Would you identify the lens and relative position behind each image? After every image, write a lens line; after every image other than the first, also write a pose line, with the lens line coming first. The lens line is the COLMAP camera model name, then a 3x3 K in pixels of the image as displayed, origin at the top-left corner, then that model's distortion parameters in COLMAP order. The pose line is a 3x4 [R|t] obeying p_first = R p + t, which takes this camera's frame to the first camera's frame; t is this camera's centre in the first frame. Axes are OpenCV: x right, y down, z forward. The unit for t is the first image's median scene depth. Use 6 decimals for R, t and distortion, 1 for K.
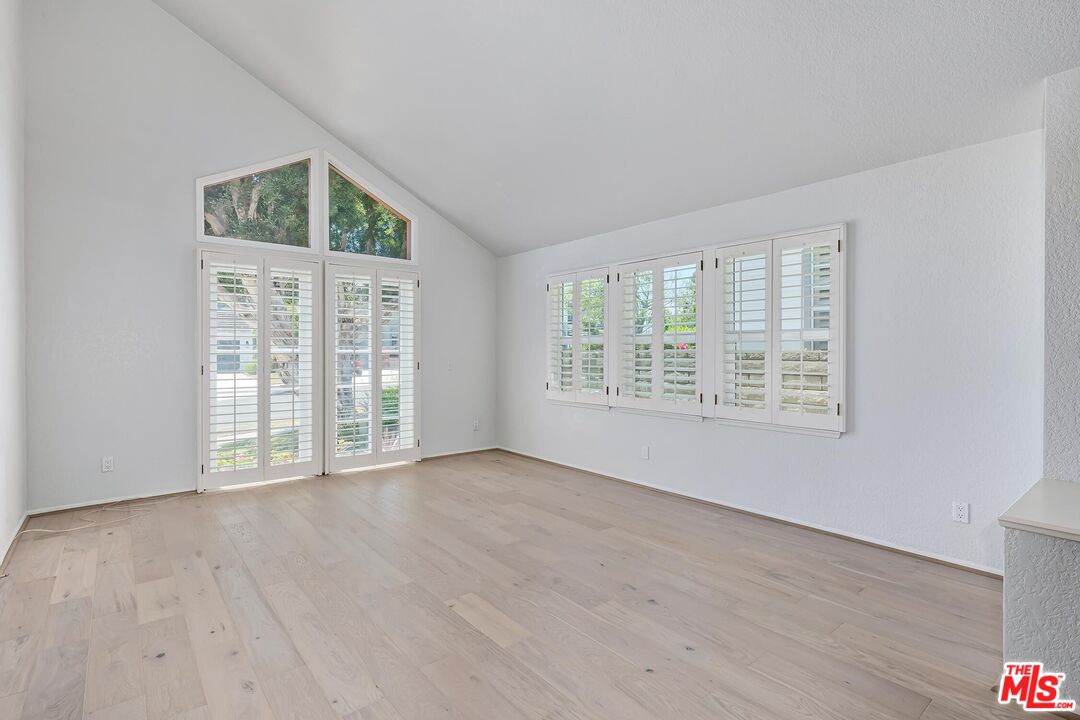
lens RADIAL K [[522.1, 0, 539.8], [0, 522.1, 353.5], [0, 0, 1]] dist [0.000958, 0.000083]
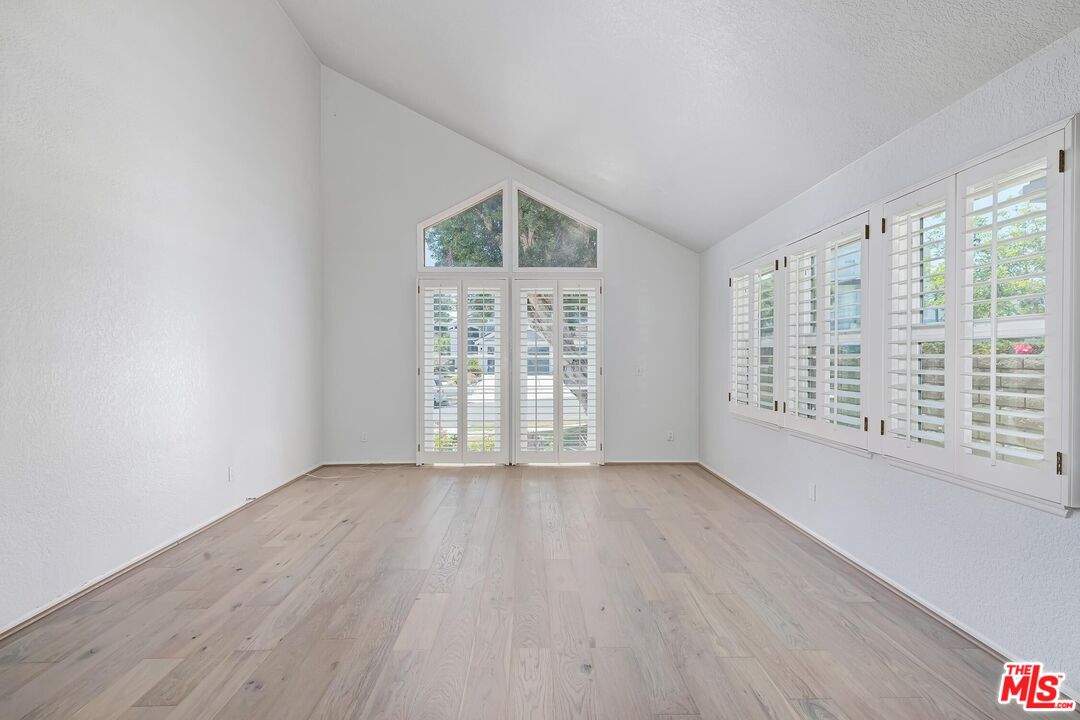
lens RADIAL K [[506.1, 0, 543.0], [0, 506.1, 363.6], [0, 0, 1]] dist [0.000269, -0.000020]
pose [[0.788136, 0.008007, -0.615449, 0.377129], [-0.002000, 0.999943, 0.010447, -0.000909], [0.615497, -0.007003, 0.788108, 0.204982]]
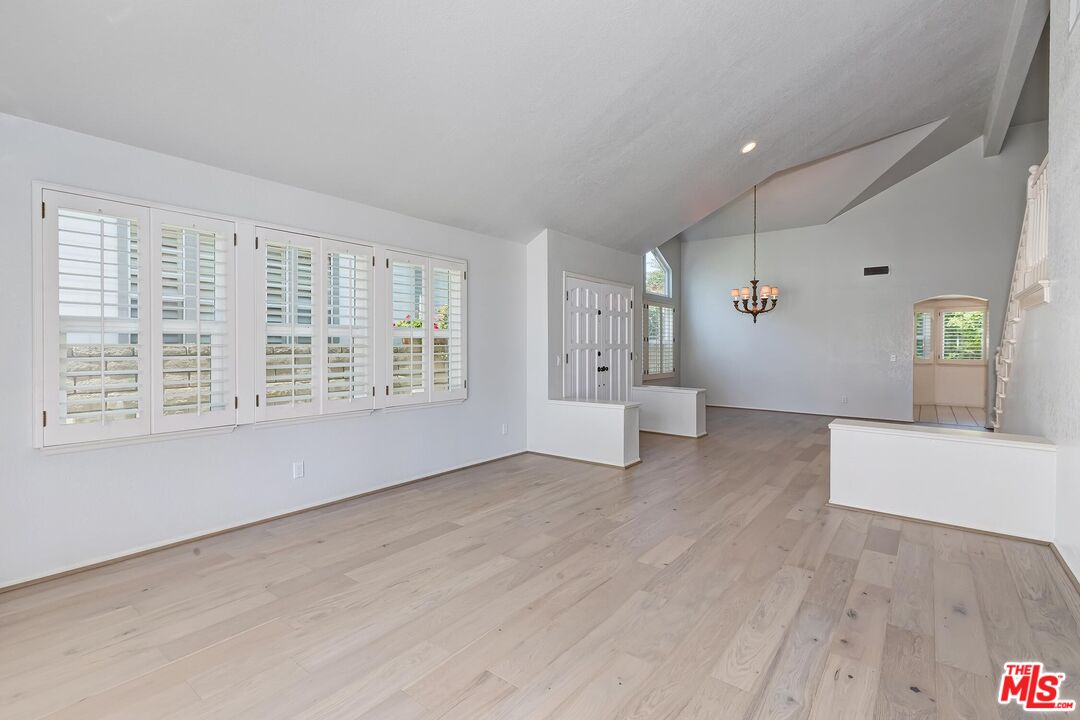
lens RADIAL K [[488.2, 0, 535.1], [0, 488.2, 357.6], [0, 0, 1]] dist [0.000300, 0.000349]
pose [[-0.206683, -0.024017, 0.978113, -0.673634], [0.001833, 0.999687, 0.024934, -0.004174], [-0.978406, 0.006946, -0.206574, 0.871301]]
